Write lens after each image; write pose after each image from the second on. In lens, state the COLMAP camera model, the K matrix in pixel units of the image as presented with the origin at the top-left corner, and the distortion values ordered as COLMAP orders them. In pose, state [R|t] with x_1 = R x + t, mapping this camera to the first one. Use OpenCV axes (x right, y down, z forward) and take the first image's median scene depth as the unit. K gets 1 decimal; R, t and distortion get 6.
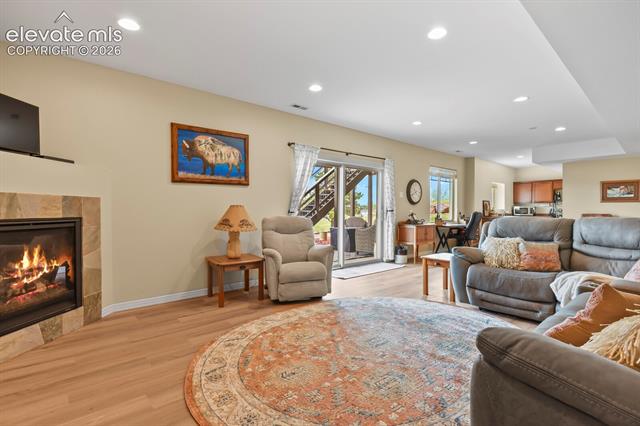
lens RADIAL K [[310.4, 0, 322.8], [0, 310.4, 212.1], [0, 0, 1]] dist [-0.011136, -0.000765]
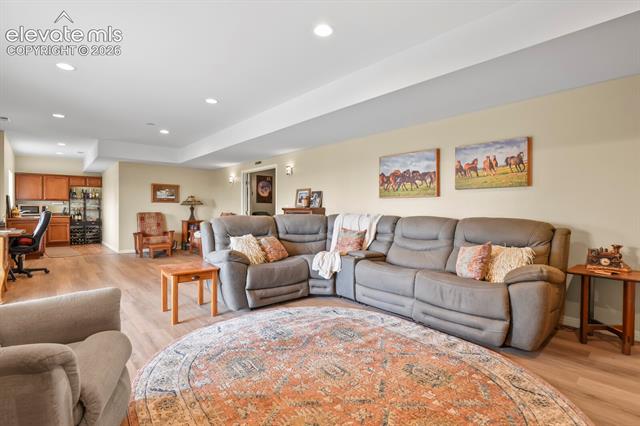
lens RADIAL K [[310.4, 0, 322.2], [0, 310.4, 212.6], [0, 0, 1]] dist [-0.011136, -0.000765]
pose [[-0.001785, -0.010780, 0.999940, -0.508925], [0.005125, 0.999929, 0.010789, -0.005257], [-0.999985, 0.005144, -0.001729, 0.826792]]
